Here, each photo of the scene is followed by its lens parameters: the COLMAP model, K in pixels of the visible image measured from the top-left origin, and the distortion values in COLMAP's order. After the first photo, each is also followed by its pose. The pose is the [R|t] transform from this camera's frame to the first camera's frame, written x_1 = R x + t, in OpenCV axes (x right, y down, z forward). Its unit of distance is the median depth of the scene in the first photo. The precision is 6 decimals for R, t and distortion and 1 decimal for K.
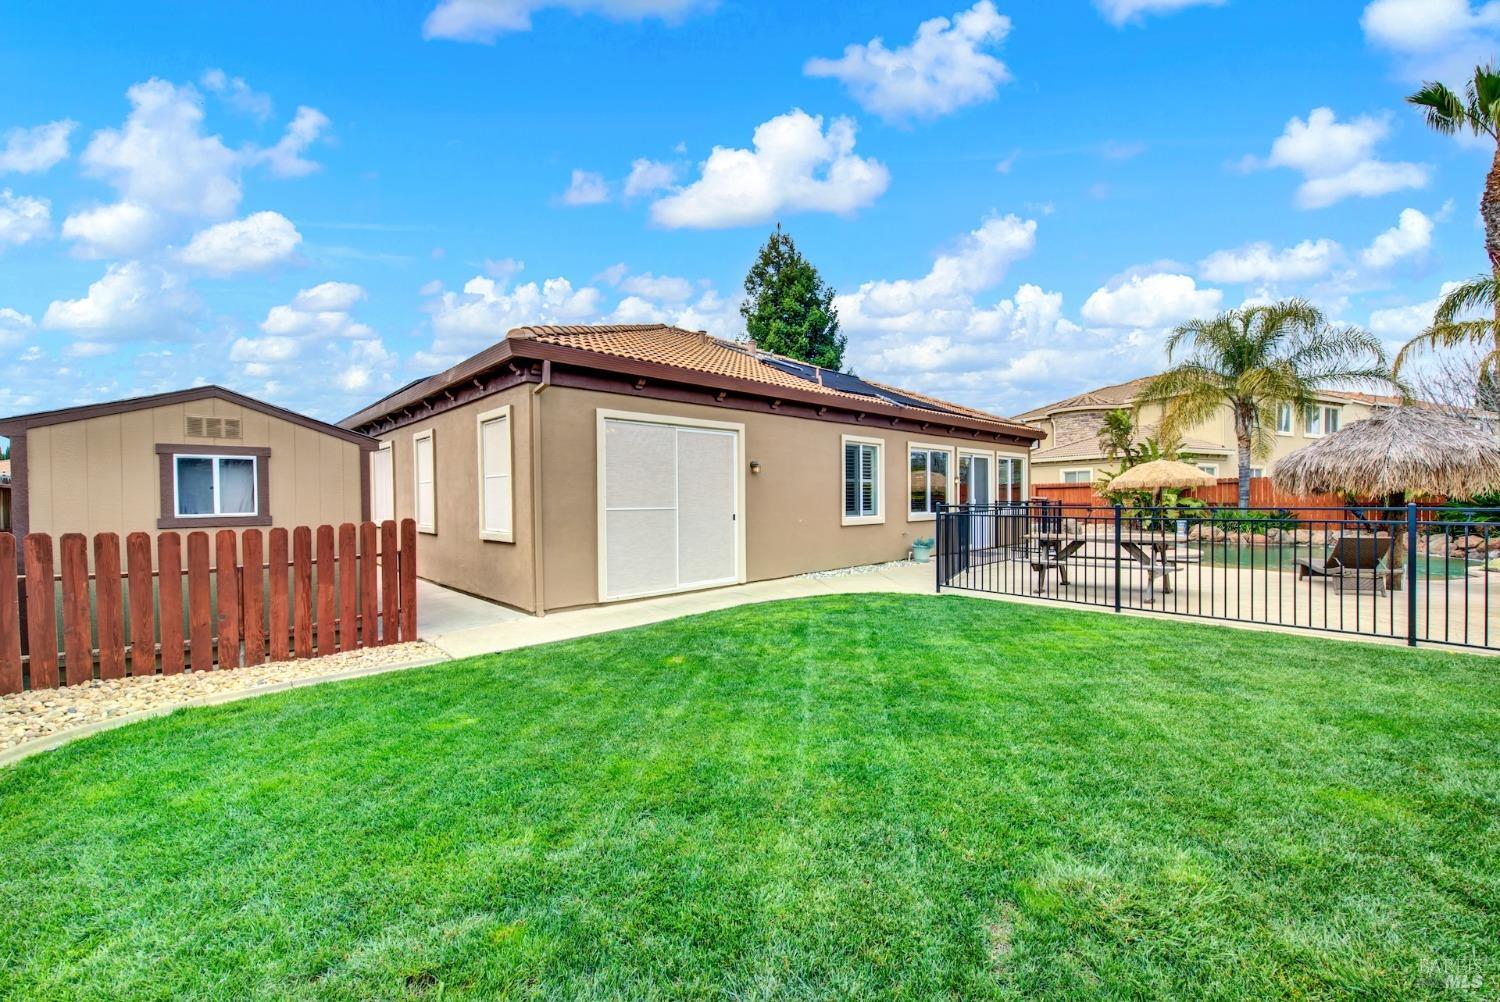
lens RADIAL K [[595.9, 0, 748.9], [0, 595.9, 506.5], [0, 0, 1]] dist [0.000710, -0.001030]
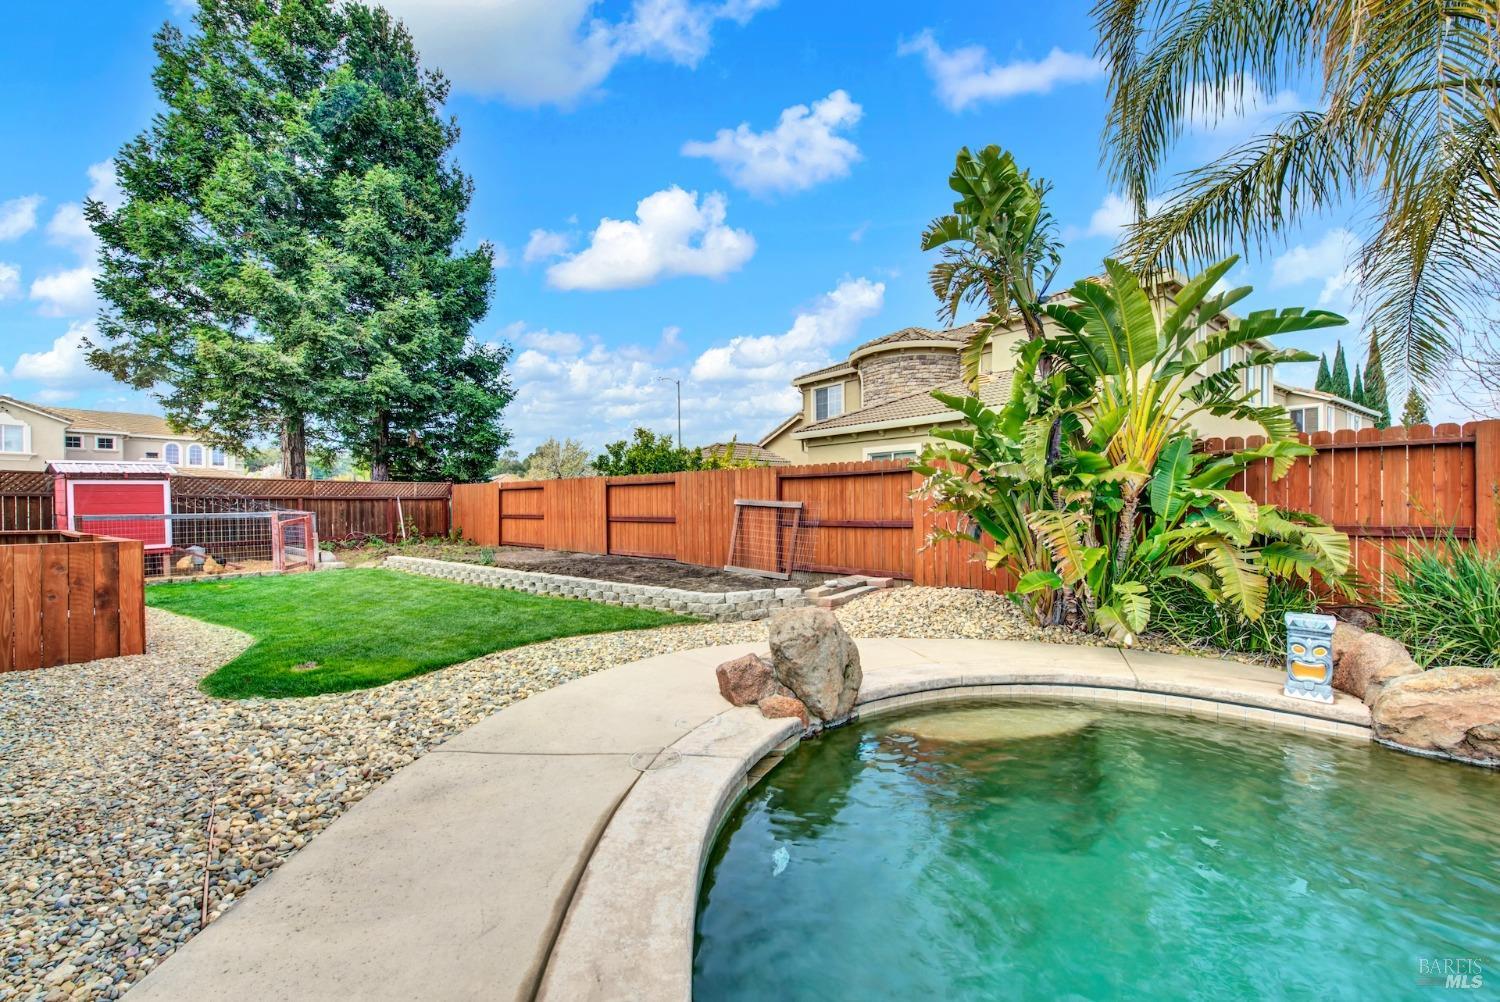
lens RADIAL K [[597.5, 0, 748.6], [0, 597.5, 504.4], [0, 0, 1]] dist [-0.001062, -0.000297]
pose [[0.972710, 0.004094, 0.231987, 0.707333], [-0.000709, 0.999892, -0.014671, -0.016529], [-0.232023, 0.014107, 0.972608, 1.207131]]
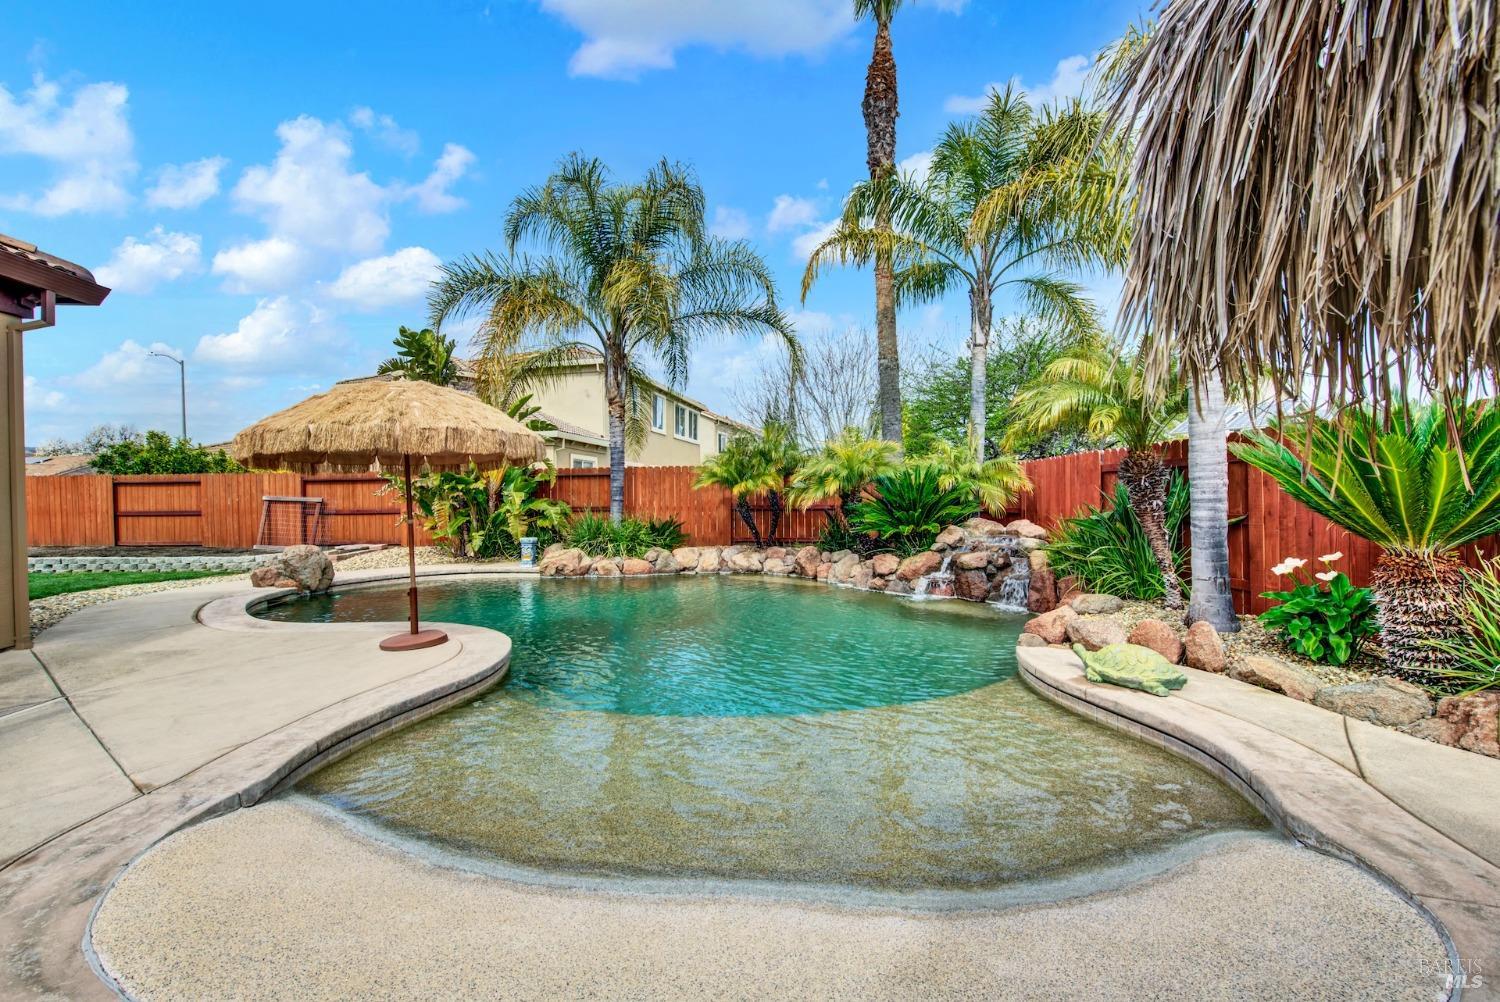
lens RADIAL K [[595.9, 0, 748.9], [0, 595.9, 506.5], [0, 0, 1]] dist [0.000710, -0.001030]
pose [[0.629759, -0.005896, 0.776768, 0.605441], [0.013059, 0.999910, -0.002998, -0.003303], [-0.776680, 0.012032, 0.629780, 0.700543]]
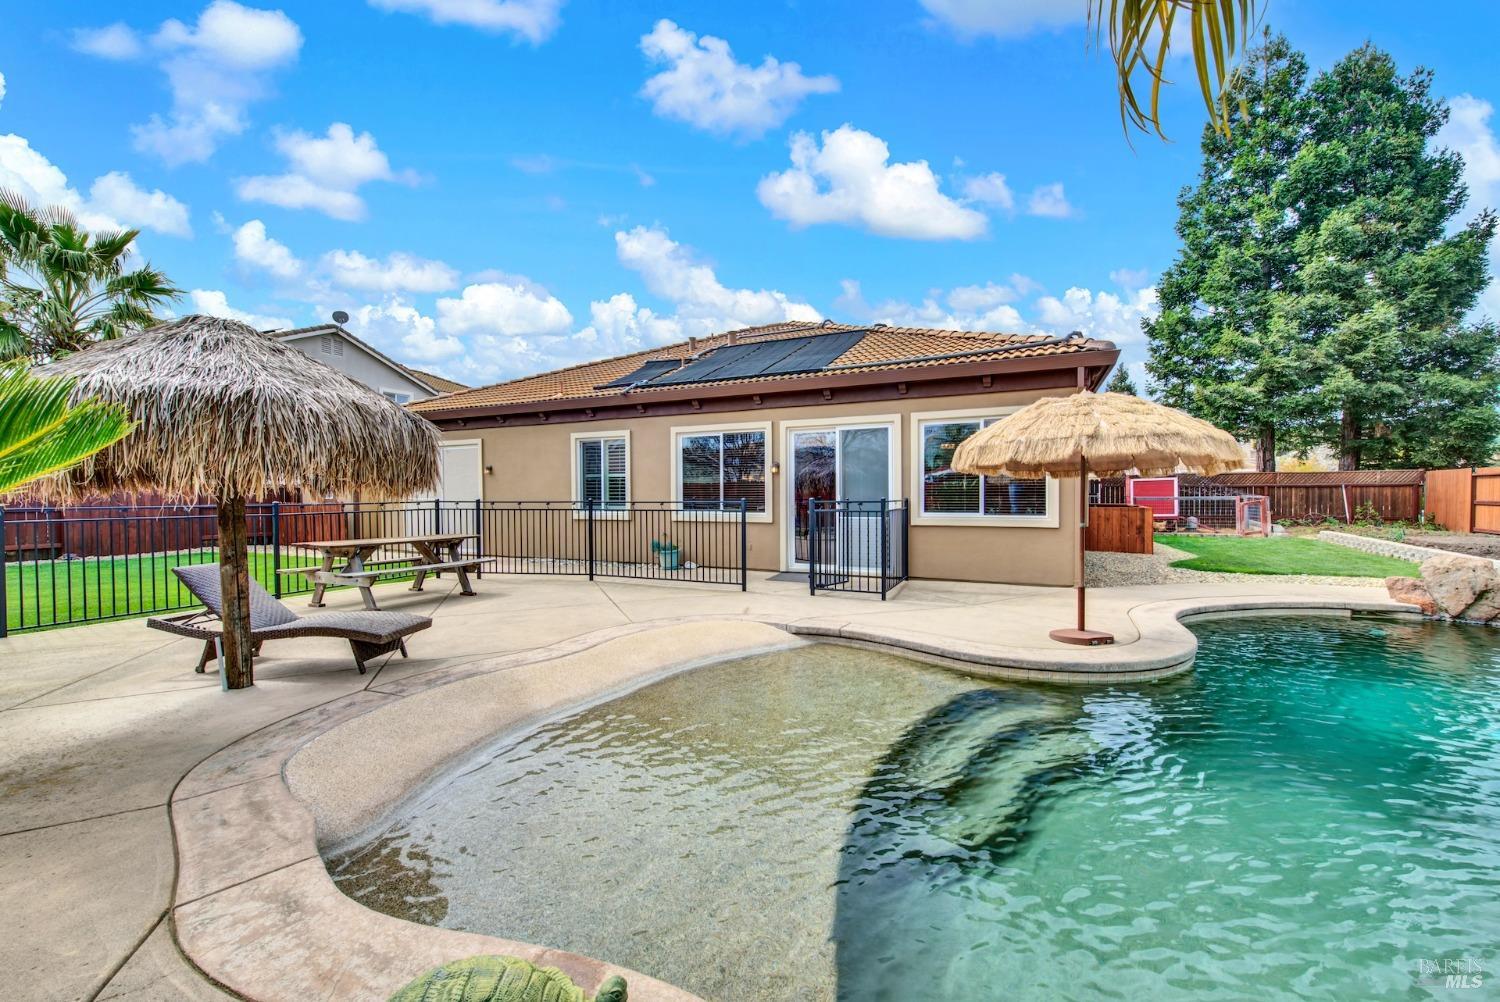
lens RADIAL K [[597.5, 0, 748.6], [0, 597.5, 504.4], [0, 0, 1]] dist [-0.001062, -0.000297]
pose [[0.369454, 0.025123, -0.928909, 1.045691], [-0.011024, 0.999683, 0.022652, -0.017574], [0.929183, 0.001872, 0.369614, 0.747912]]
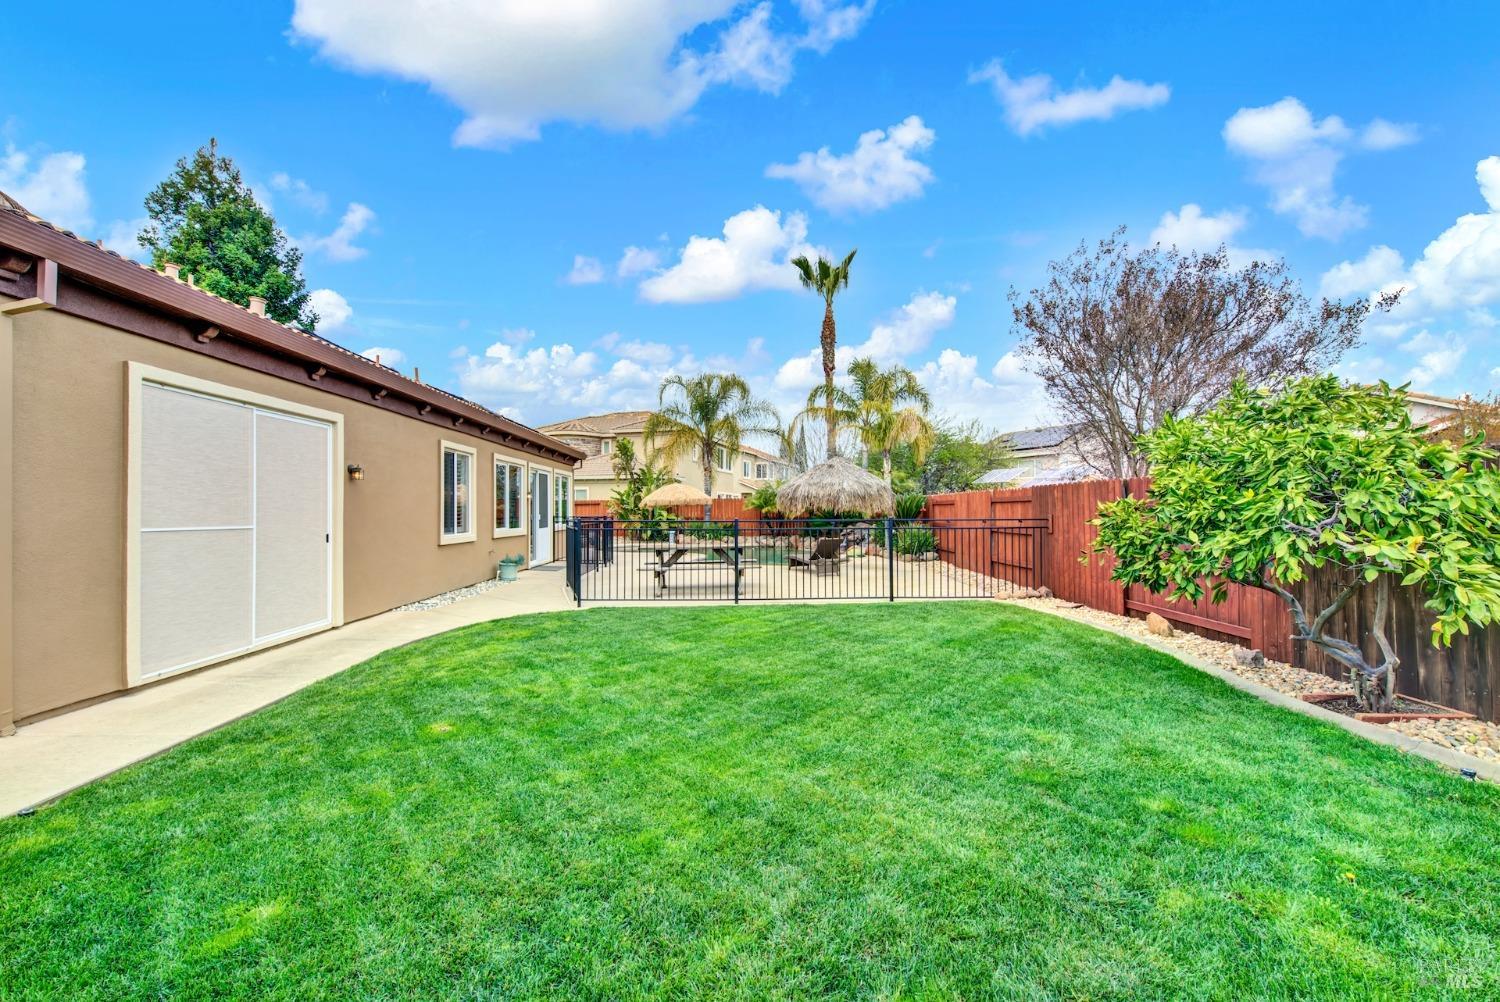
lens RADIAL K [[595.9, 0, 748.9], [0, 595.9, 506.5], [0, 0, 1]] dist [0.000710, -0.001030]
pose [[0.652965, 0.010592, 0.757314, -0.167722], [0.009858, 0.999699, -0.022482, 0.000077], [-0.757324, 0.022145, 0.652664, 0.080911]]
